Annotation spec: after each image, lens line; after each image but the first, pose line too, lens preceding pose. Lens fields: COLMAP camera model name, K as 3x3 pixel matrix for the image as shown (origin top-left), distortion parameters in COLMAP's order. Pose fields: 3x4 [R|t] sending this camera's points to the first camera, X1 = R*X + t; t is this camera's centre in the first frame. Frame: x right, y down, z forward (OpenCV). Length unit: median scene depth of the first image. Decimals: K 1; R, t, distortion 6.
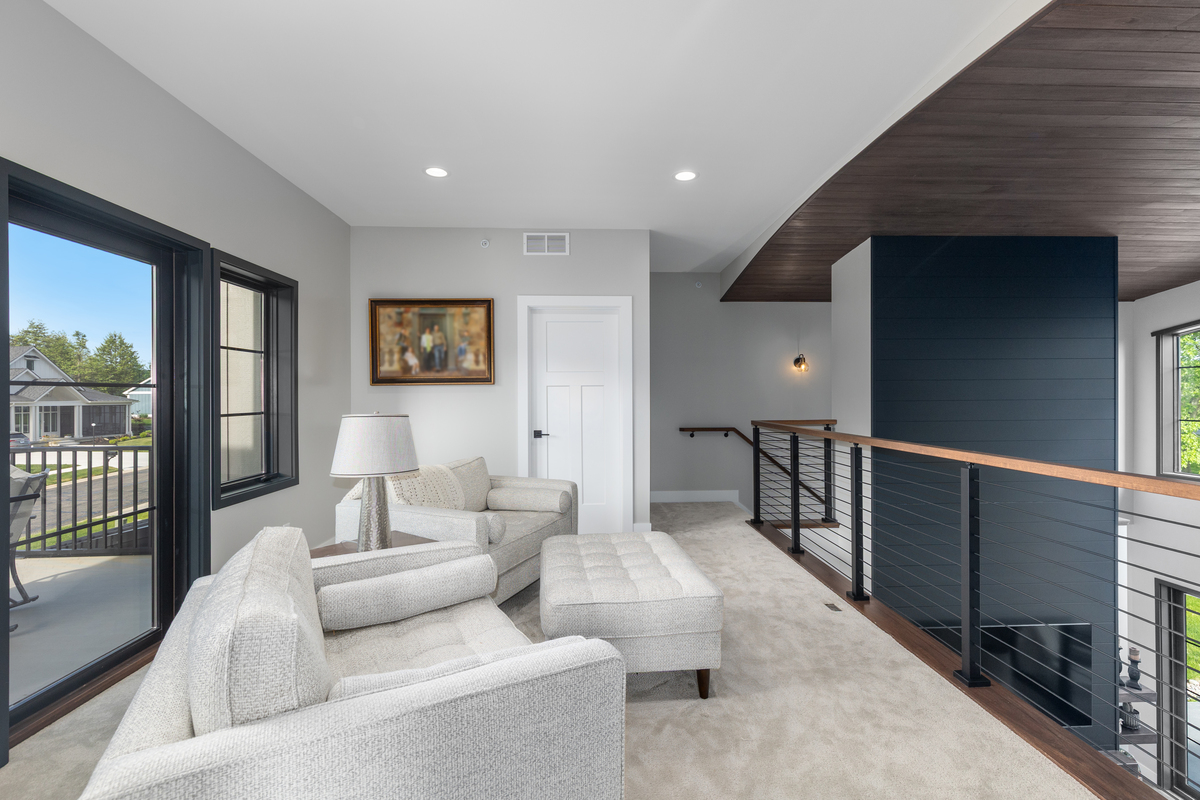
lens RADIAL K [[547.4, 0, 605.3], [0, 547.4, 397.3], [0, 0, 1]] dist [0.016474, -0.001865]
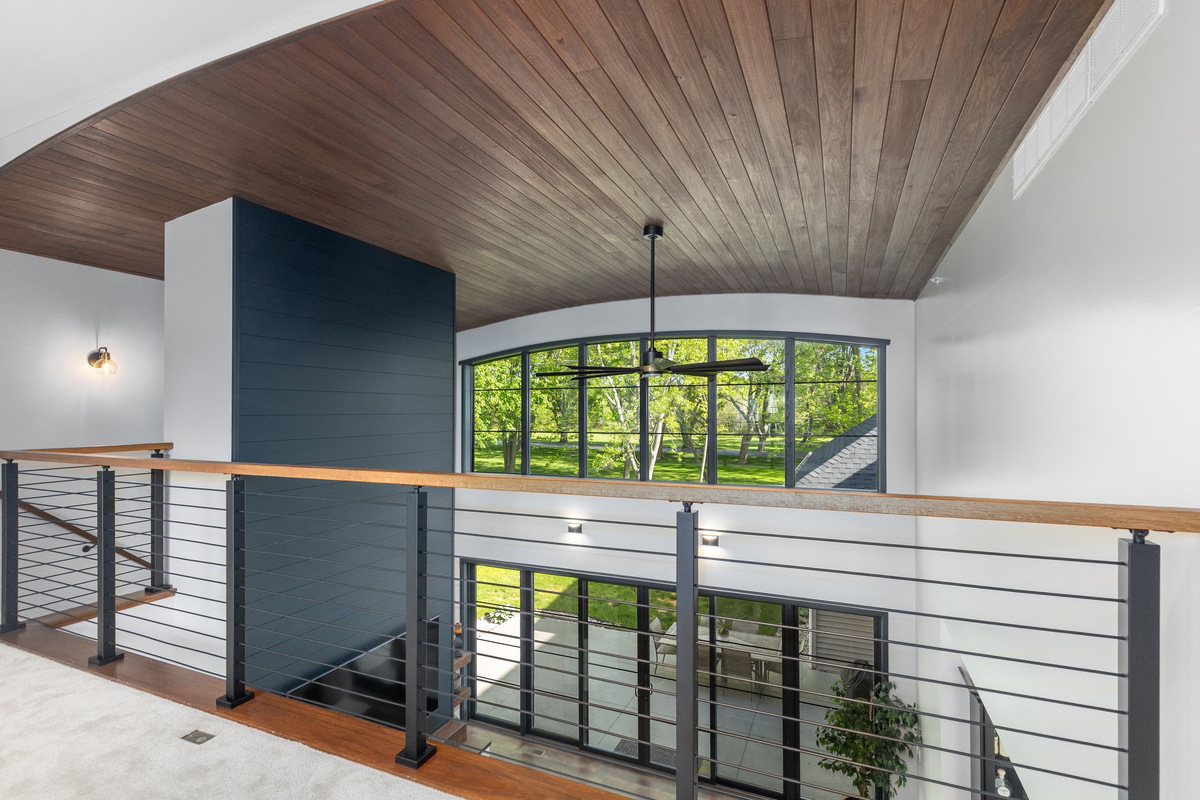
lens RADIAL K [[547.4, 0, 605.1], [0, 547.4, 409.2], [0, 0, 1]] dist [0.016474, -0.001865]
pose [[0.440604, 0.009196, 0.897654, 0.031502], [0.003163, 0.999925, -0.011796, 0.009130], [-0.897696, 0.008037, 0.440543, 0.215155]]
